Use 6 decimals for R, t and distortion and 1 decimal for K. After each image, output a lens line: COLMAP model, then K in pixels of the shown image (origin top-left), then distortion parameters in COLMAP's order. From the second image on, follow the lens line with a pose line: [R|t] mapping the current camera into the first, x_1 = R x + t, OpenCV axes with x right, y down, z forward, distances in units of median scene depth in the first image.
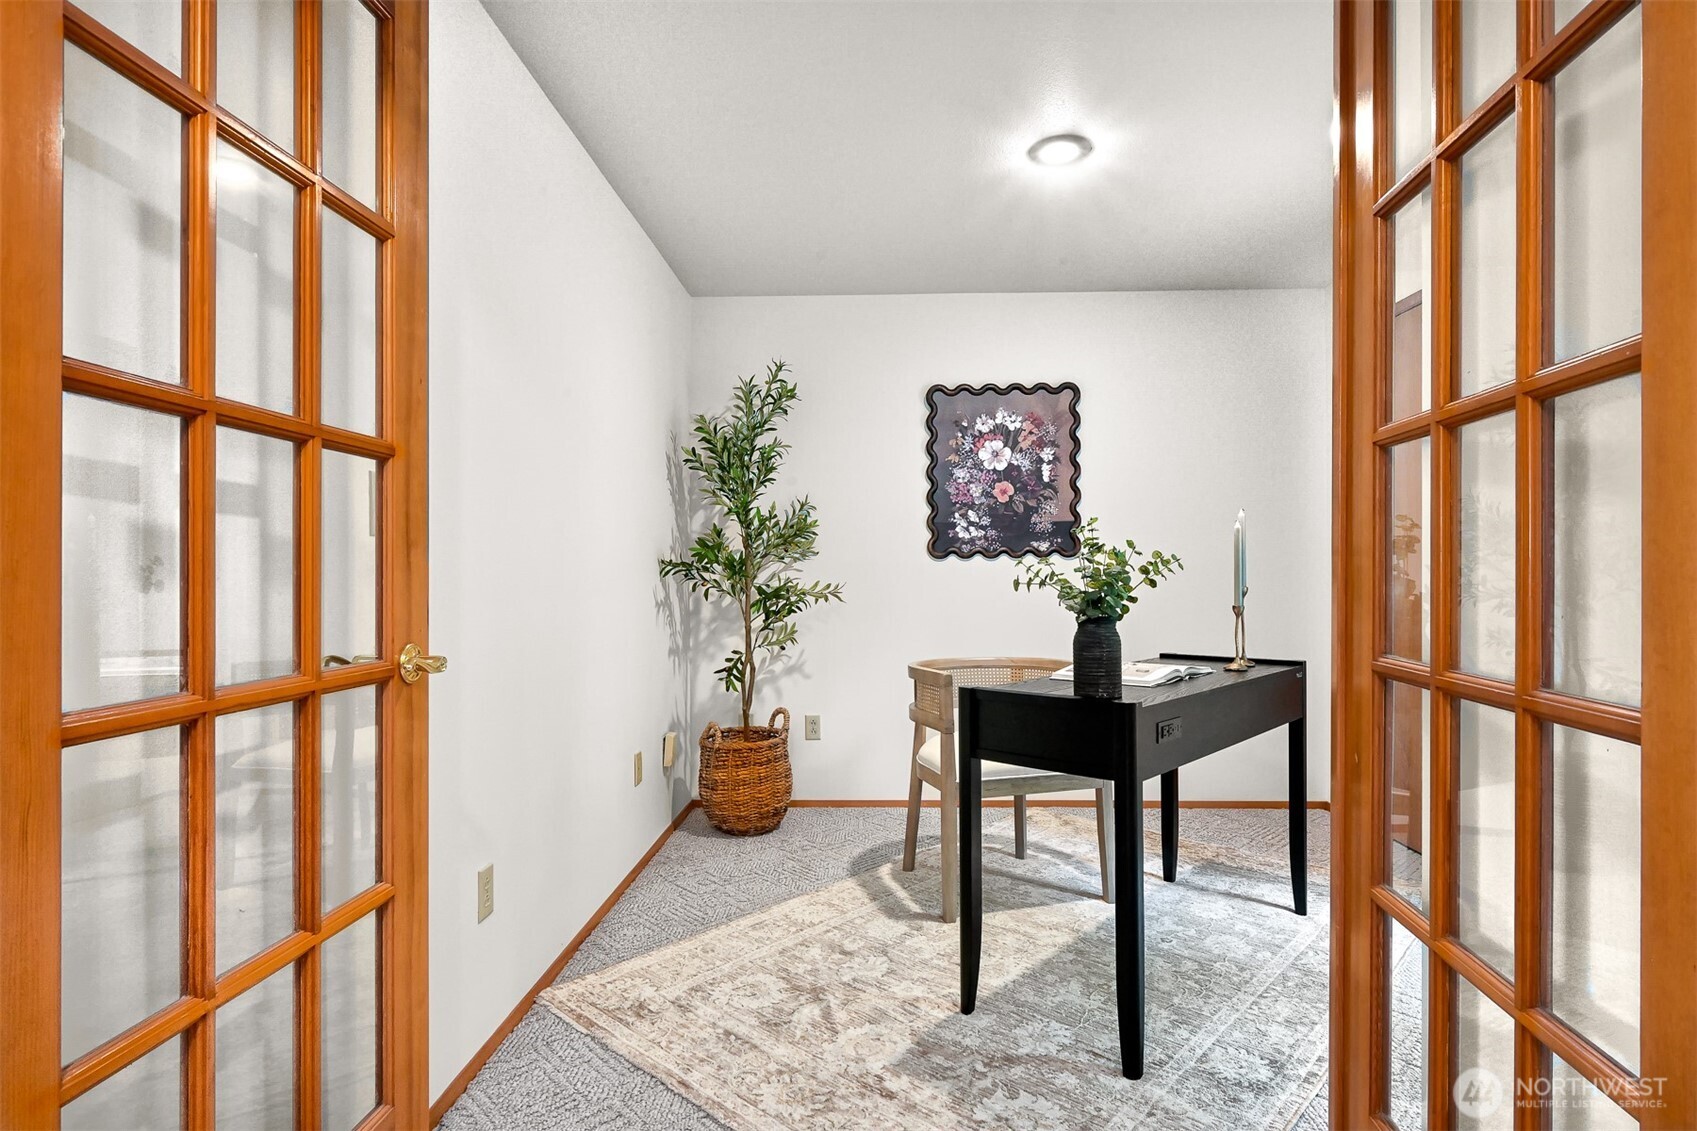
lens RADIAL K [[885.7, 0, 849.2], [0, 885.7, 569.5], [0, 0, 1]] dist [0.003269, -0.000131]
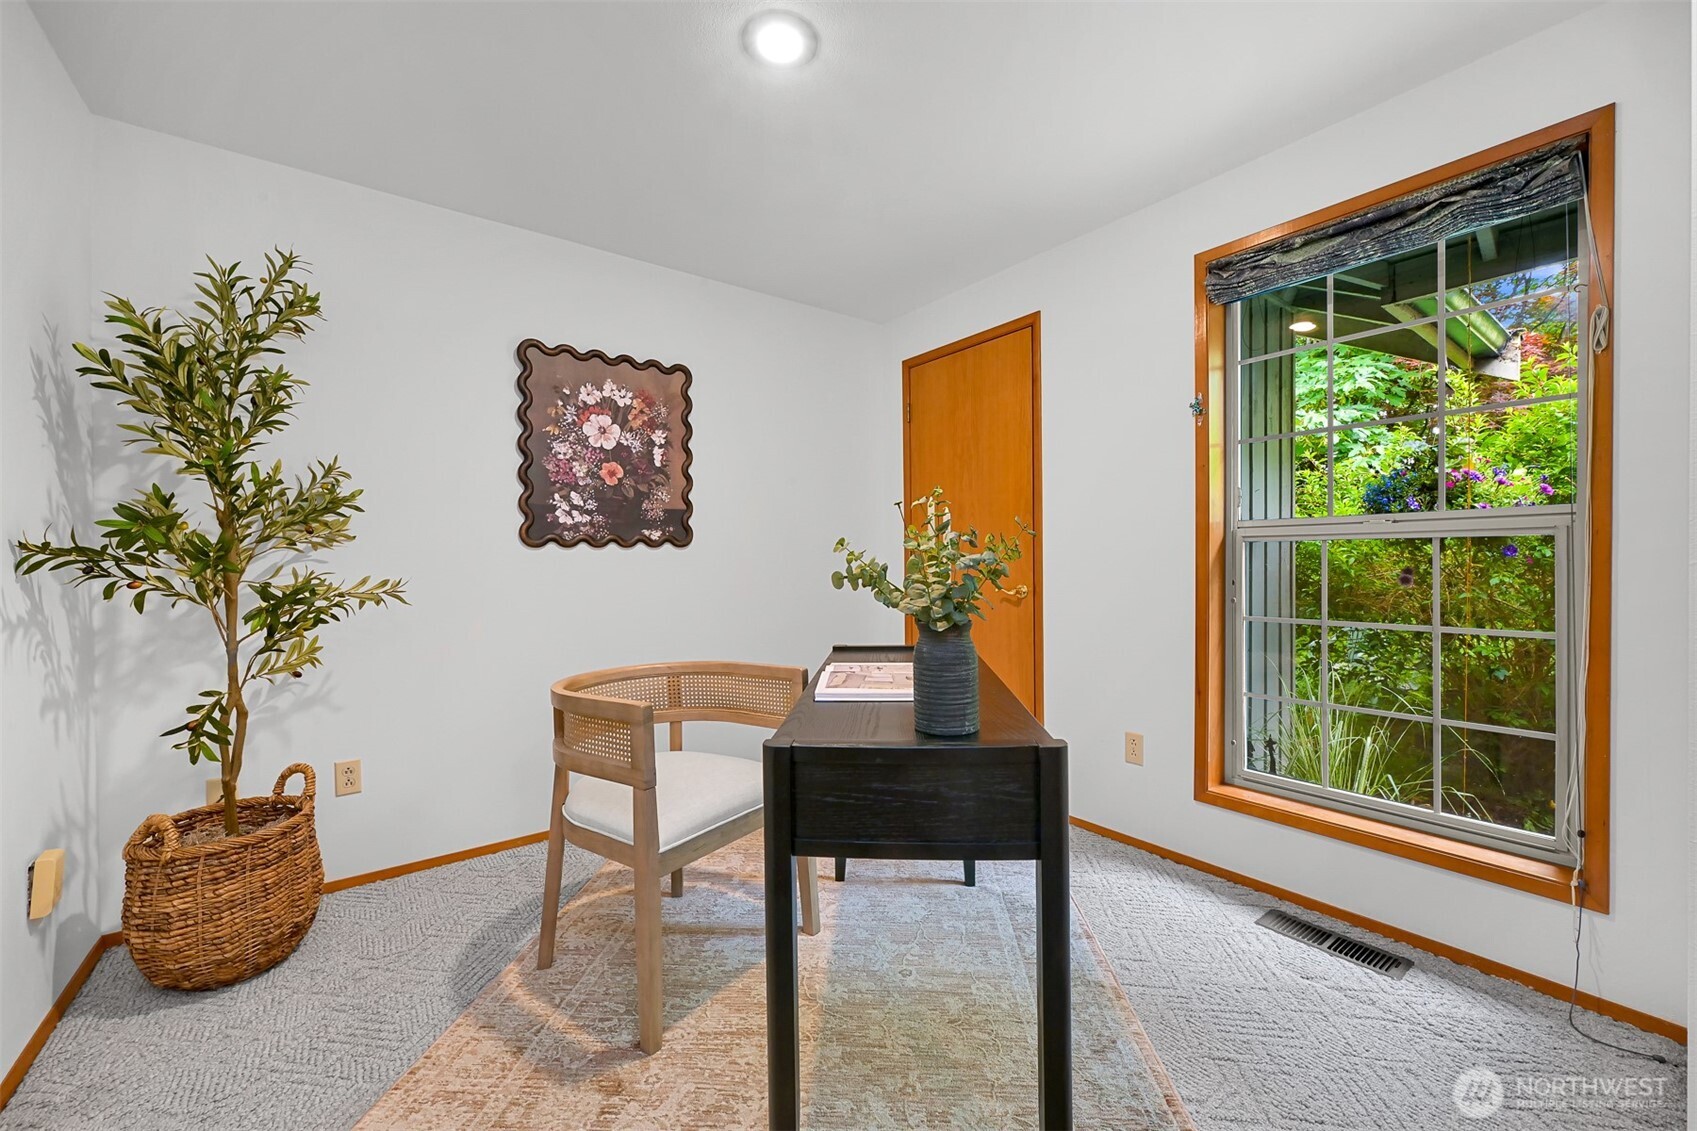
lens RADIAL K [[663.9, 0, 849.4], [0, 663.9, 564.4], [0, 0, 1]] dist [-0.003256, 0.000813]
pose [[0.773739, -0.005943, 0.633477, -0.069957], [0.002342, 0.999976, 0.006522, 0.000973], [-0.633500, -0.003563, 0.773734, 0.338259]]
